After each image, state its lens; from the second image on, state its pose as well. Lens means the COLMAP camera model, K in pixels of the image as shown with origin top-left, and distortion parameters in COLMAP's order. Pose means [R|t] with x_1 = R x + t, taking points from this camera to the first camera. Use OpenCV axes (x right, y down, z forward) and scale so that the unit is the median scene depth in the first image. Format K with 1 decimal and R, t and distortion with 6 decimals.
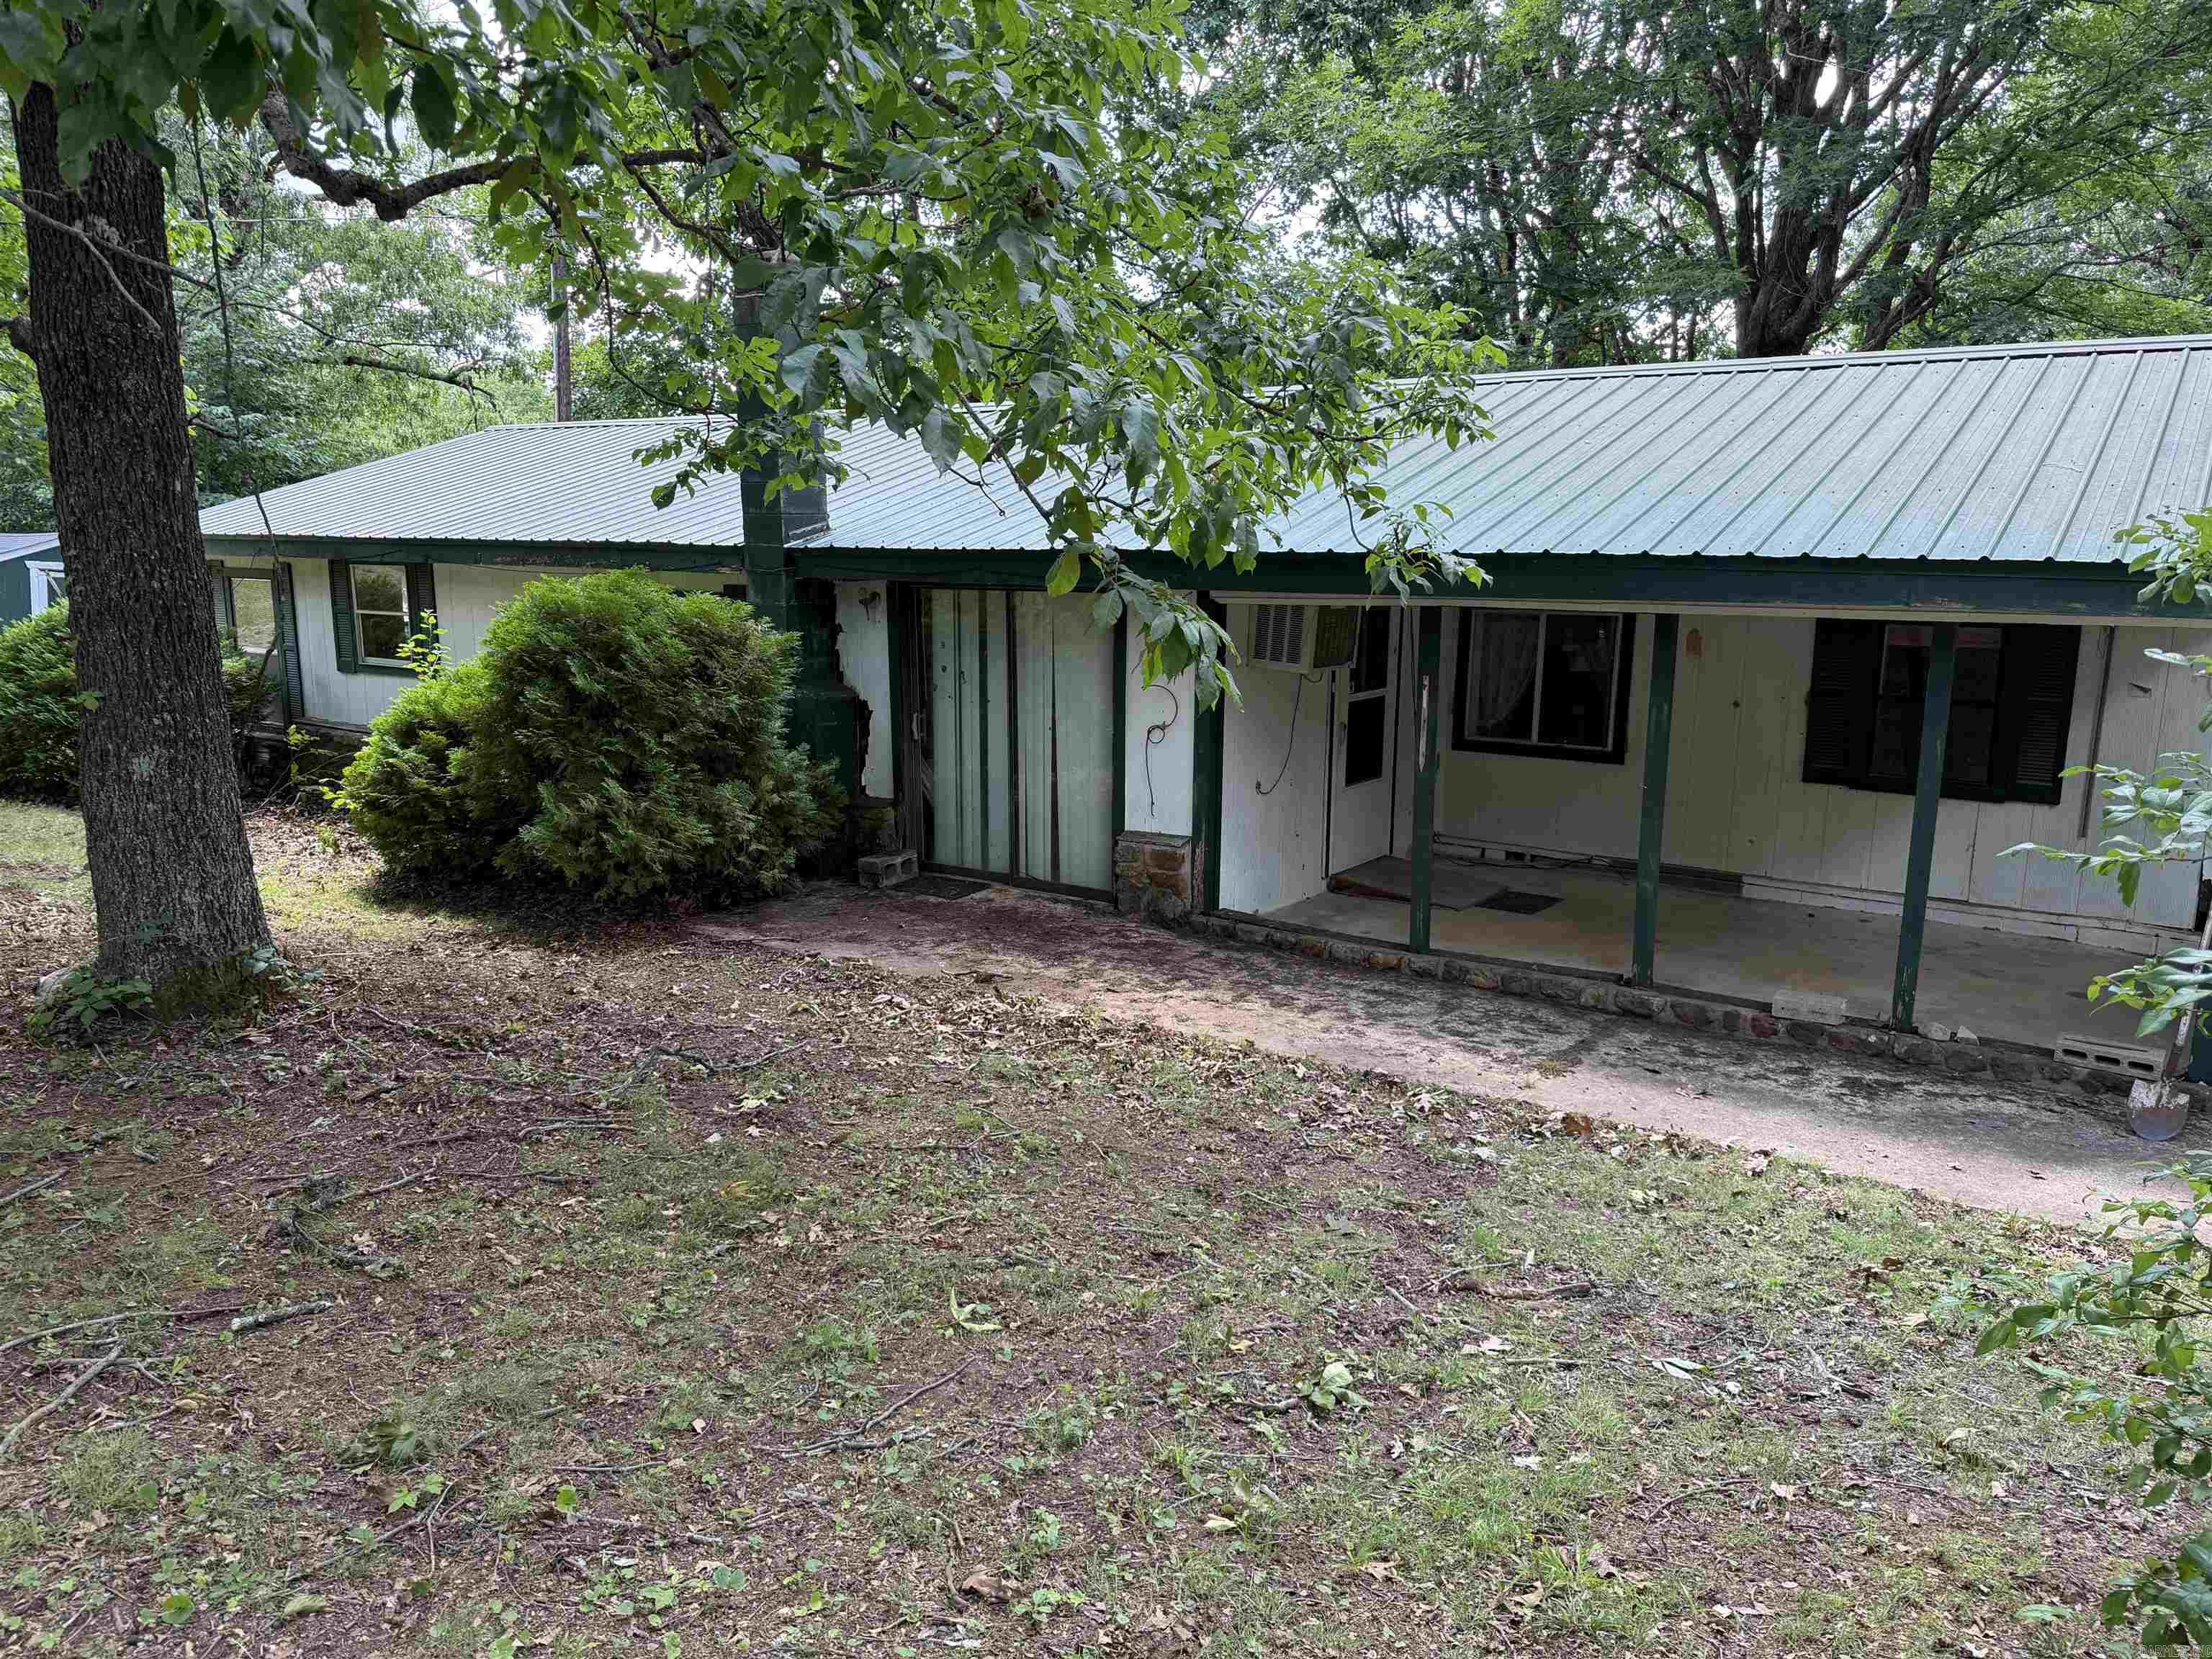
lens RADIAL K [[1542.9, 0, 1106.0], [0, 1542.9, 829.5], [0, 0, 1]] dist [0.095365, -0.136499]
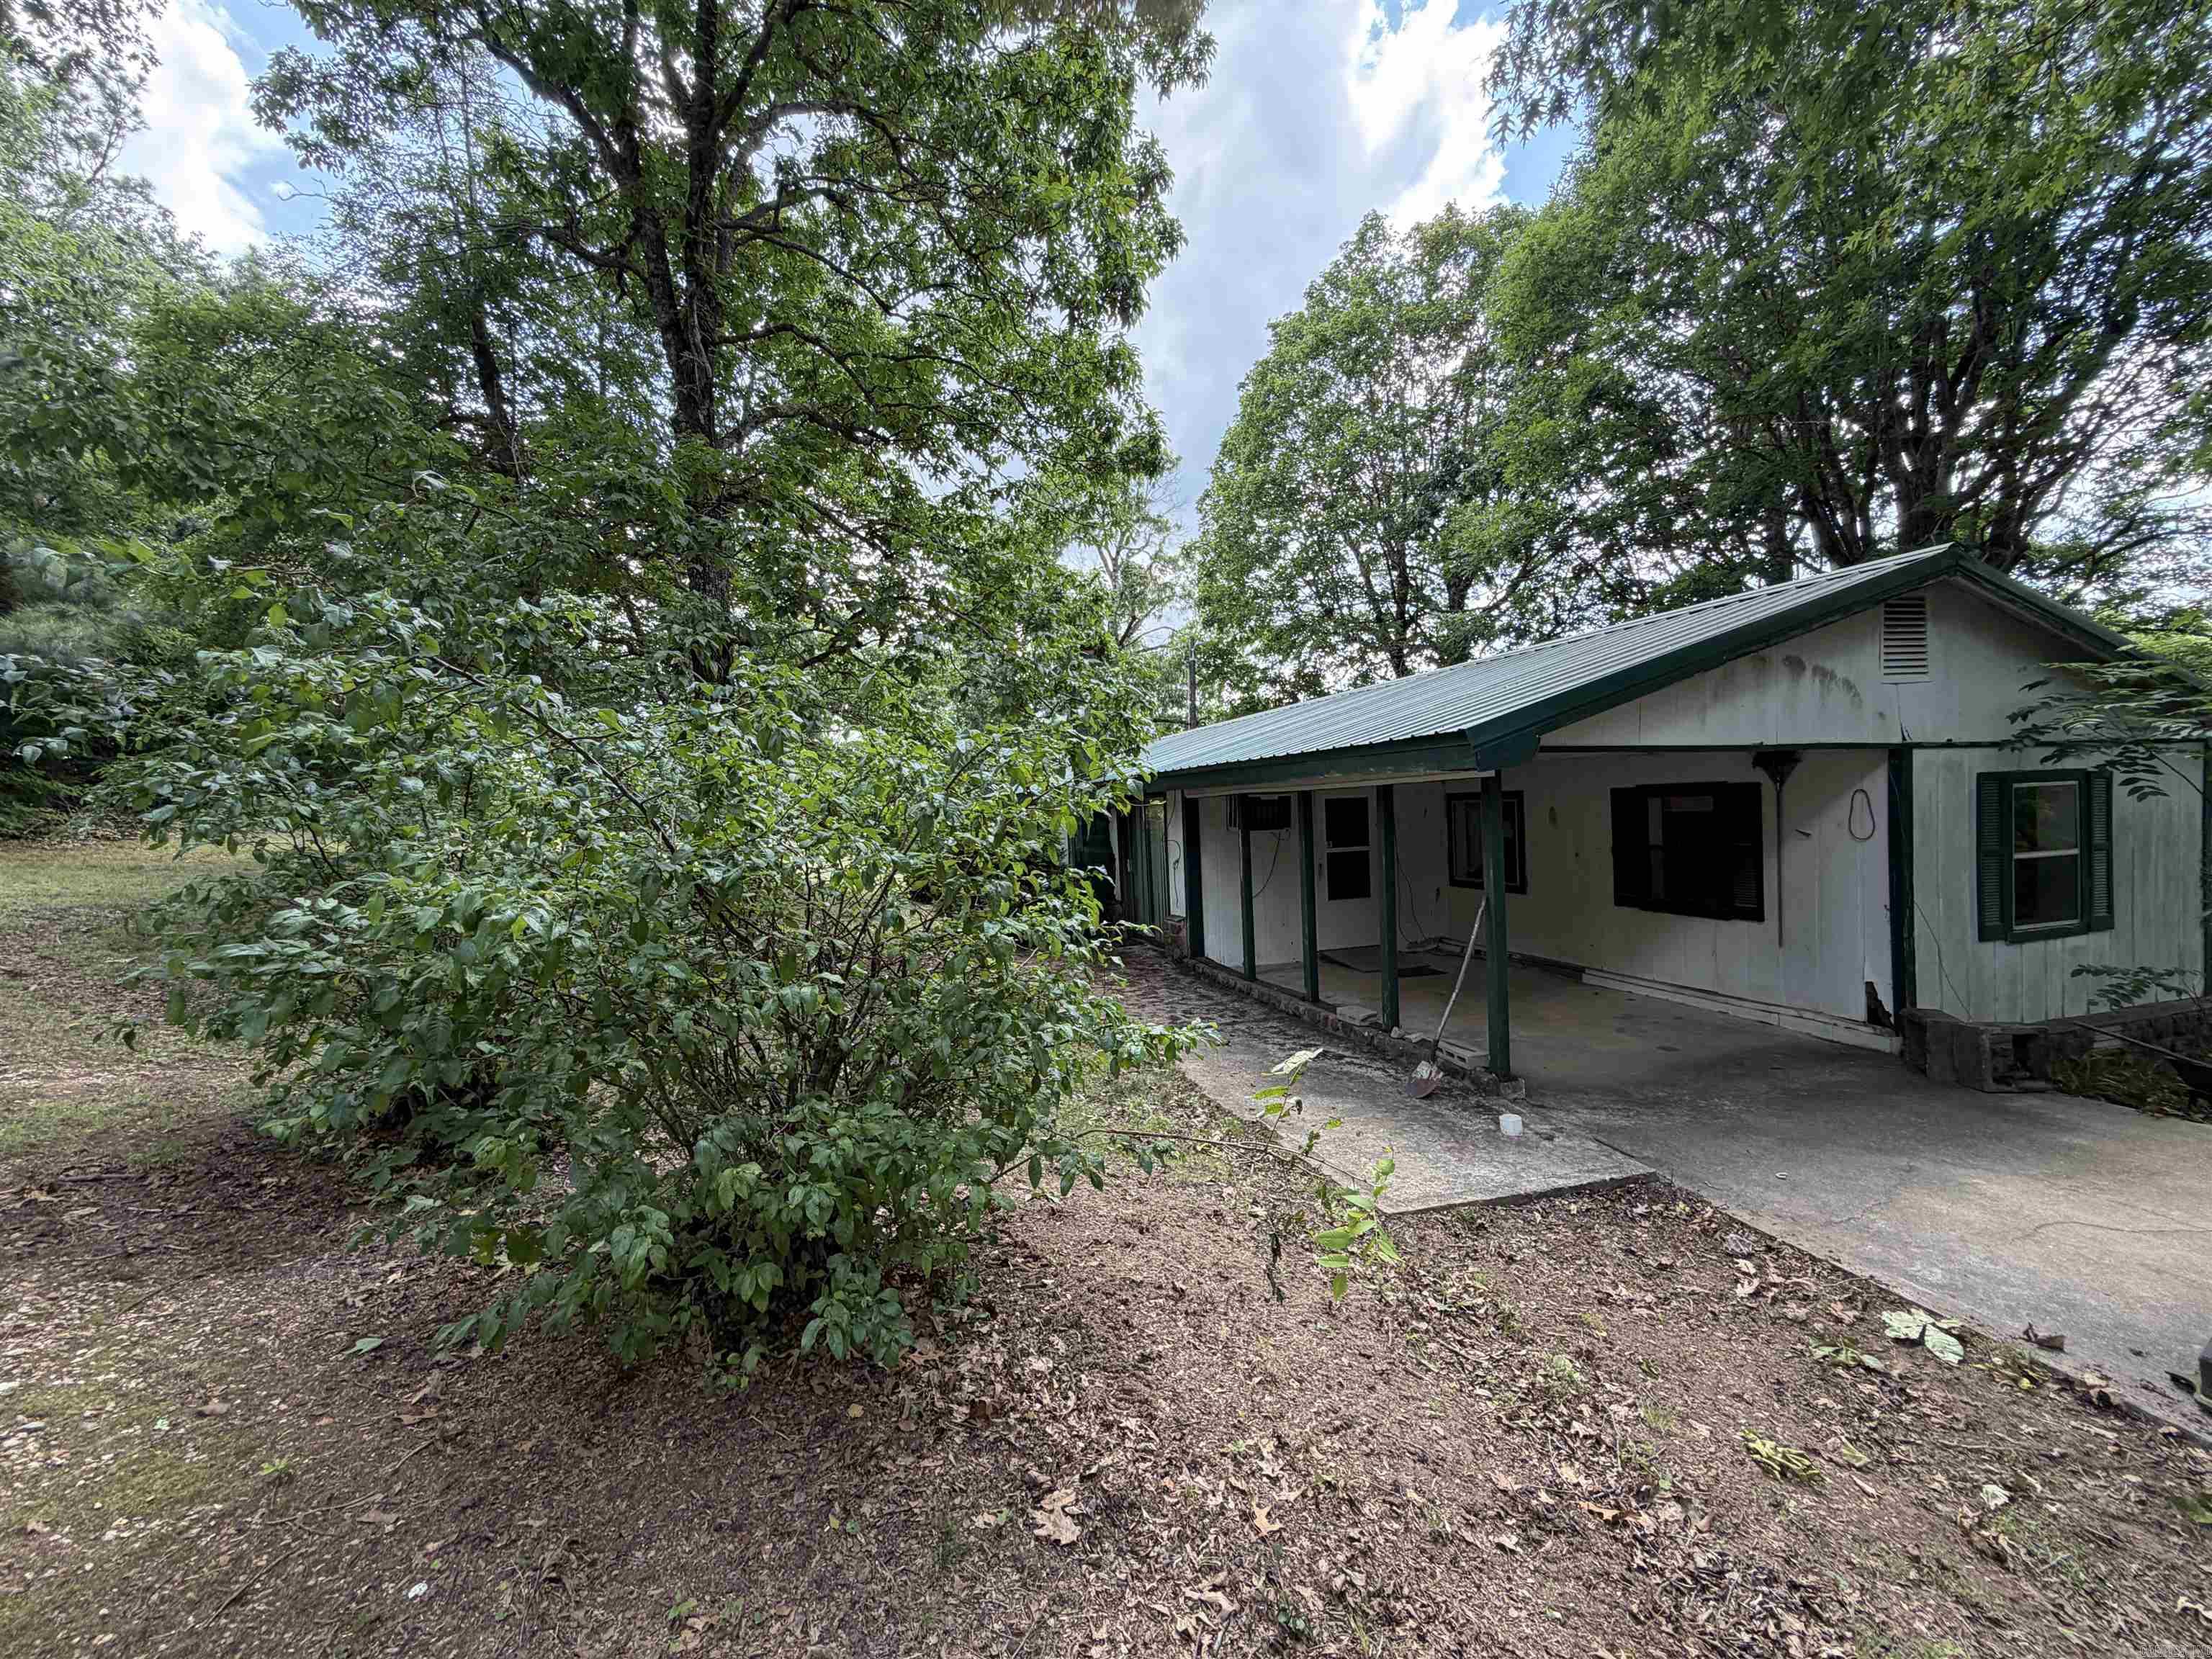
lens RADIAL K [[883.1, 0, 1104.7], [0, 883.1, 823.4], [0, 0, 1]] dist [0.002999, -0.002102]
pose [[0.813108, -0.021817, -0.581704, 0.803158], [-0.070084, 0.988359, -0.135033, 0.059181], [0.577879, 0.150564, 0.802114, 0.063013]]
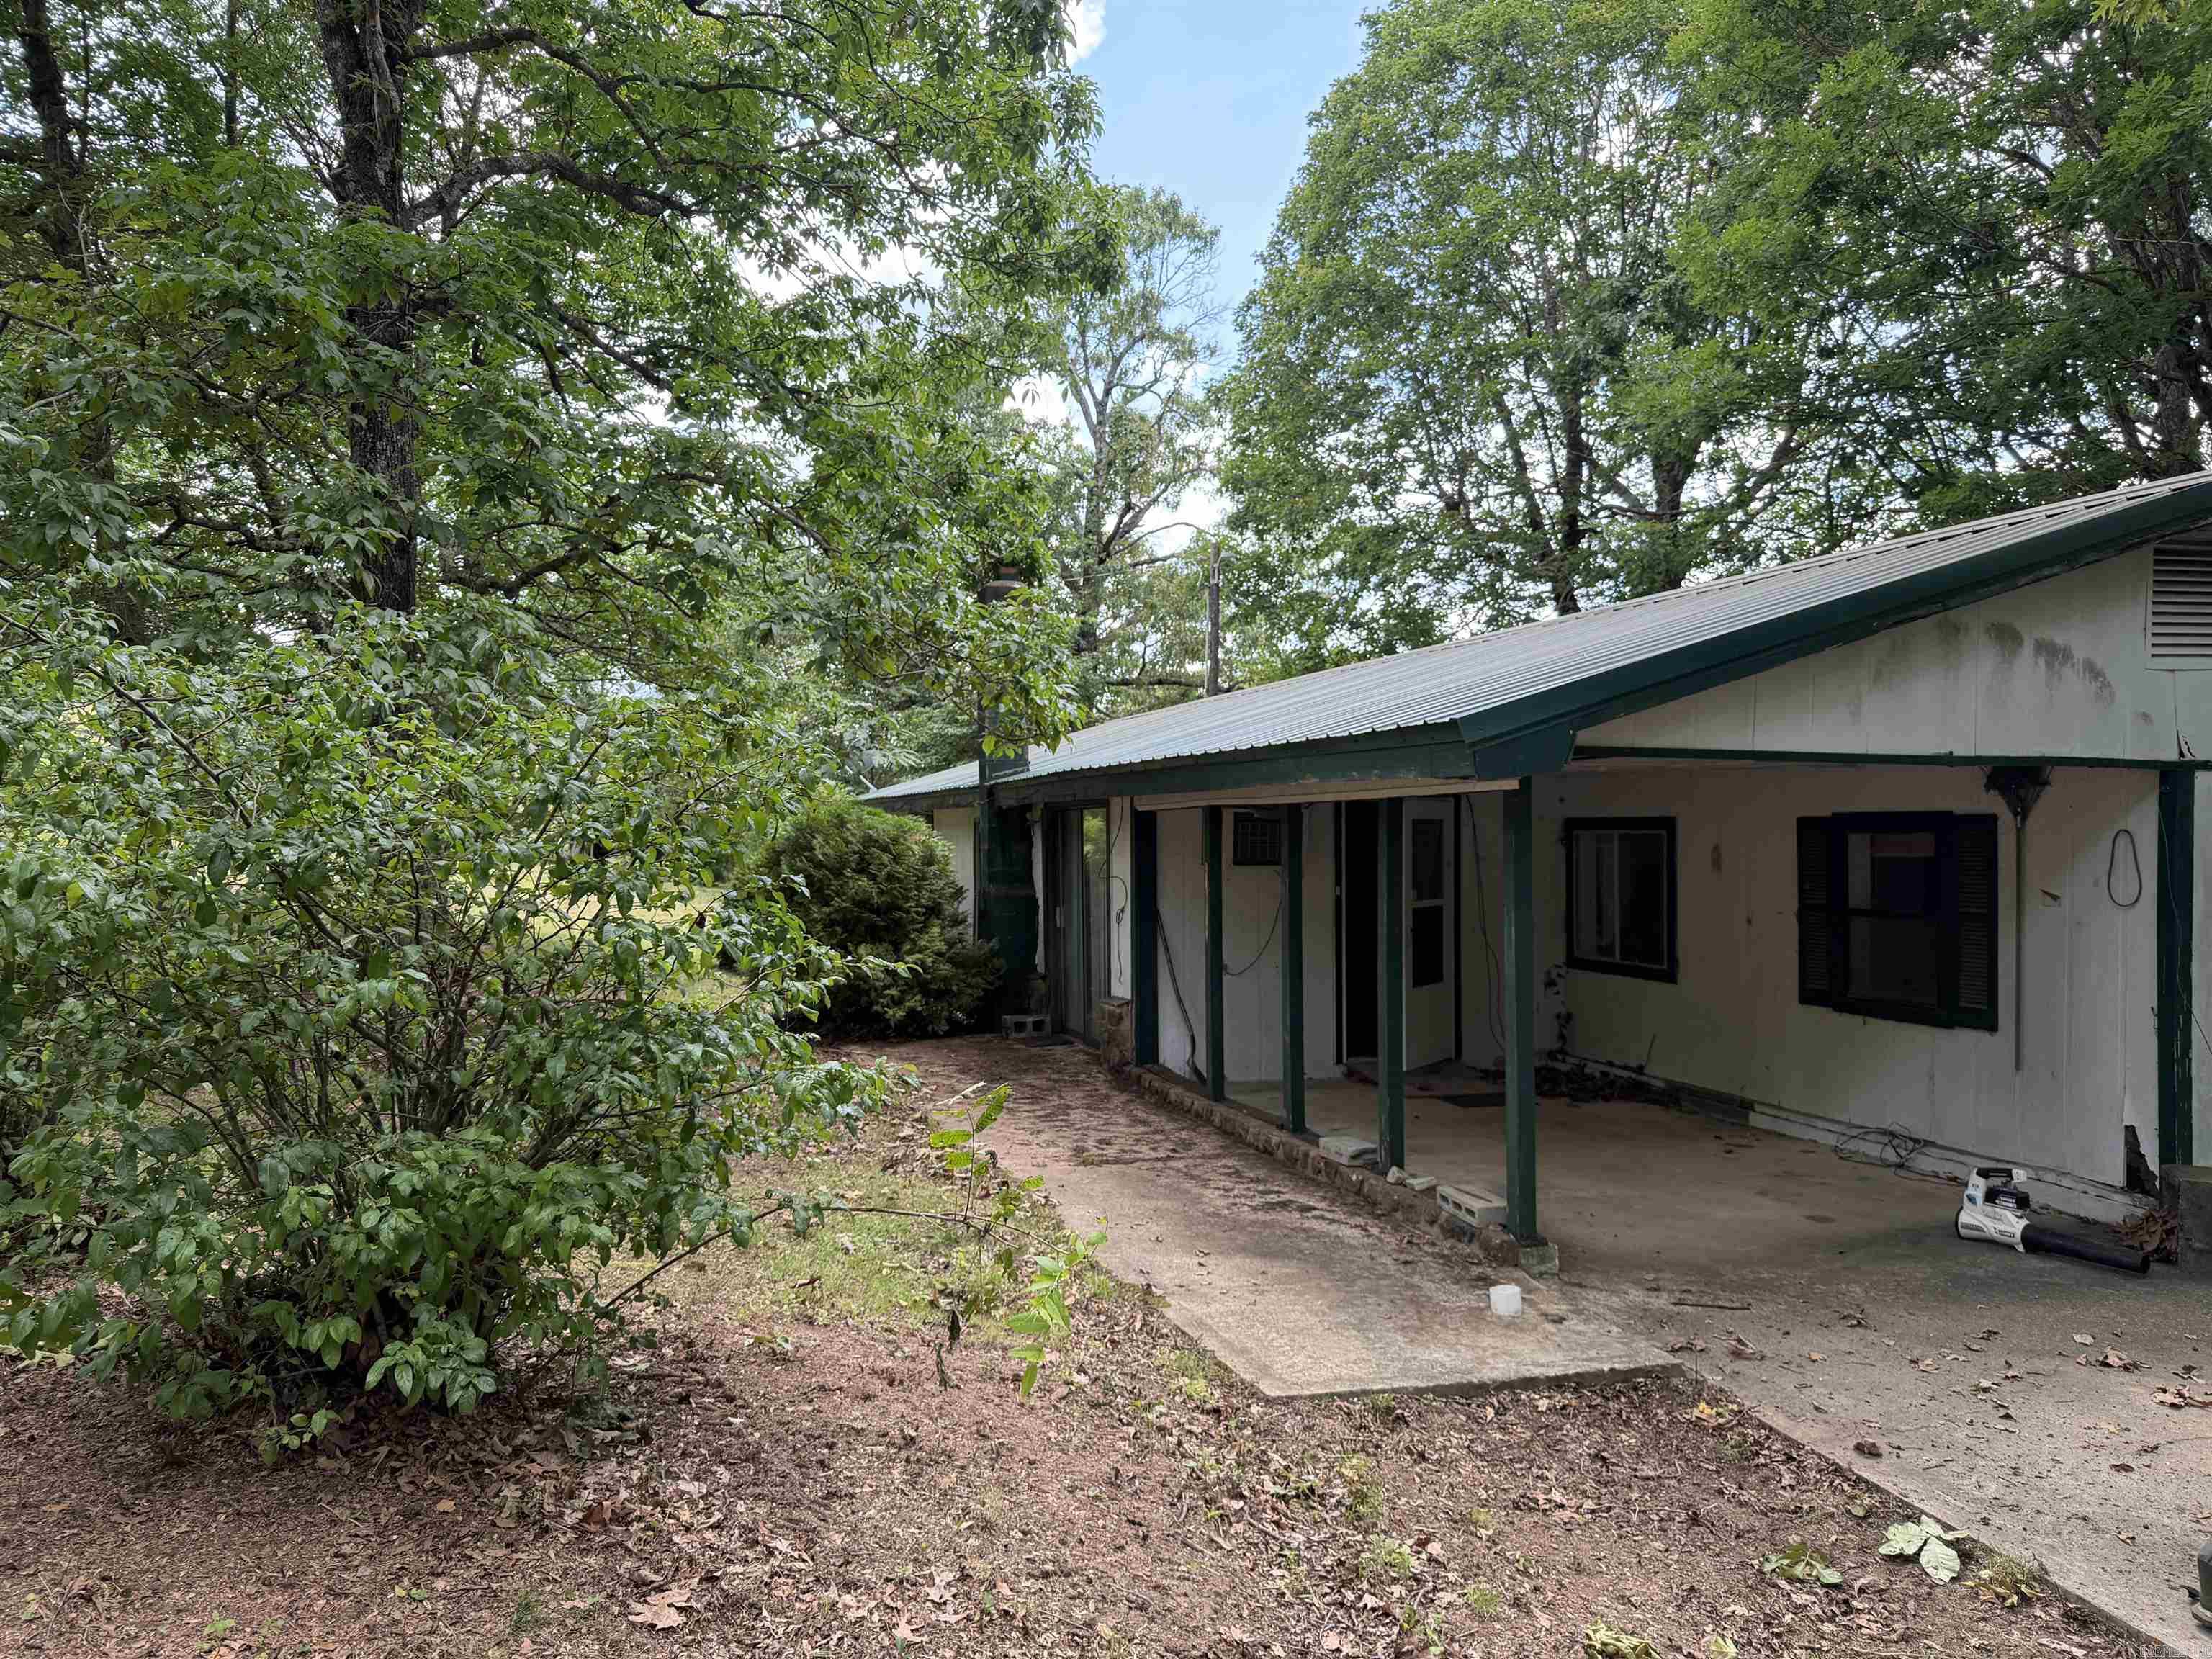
lens RADIAL K [[1567.4, 0, 1101.9], [0, 1567.4, 838.8], [0, 0, 1]] dist [0.026900, -0.035244]
pose [[0.814401, -0.001365, -0.580301, 0.965491], [-0.103500, 0.983622, -0.147567, 0.080756], [0.570998, 0.180240, 0.800921, -0.001175]]
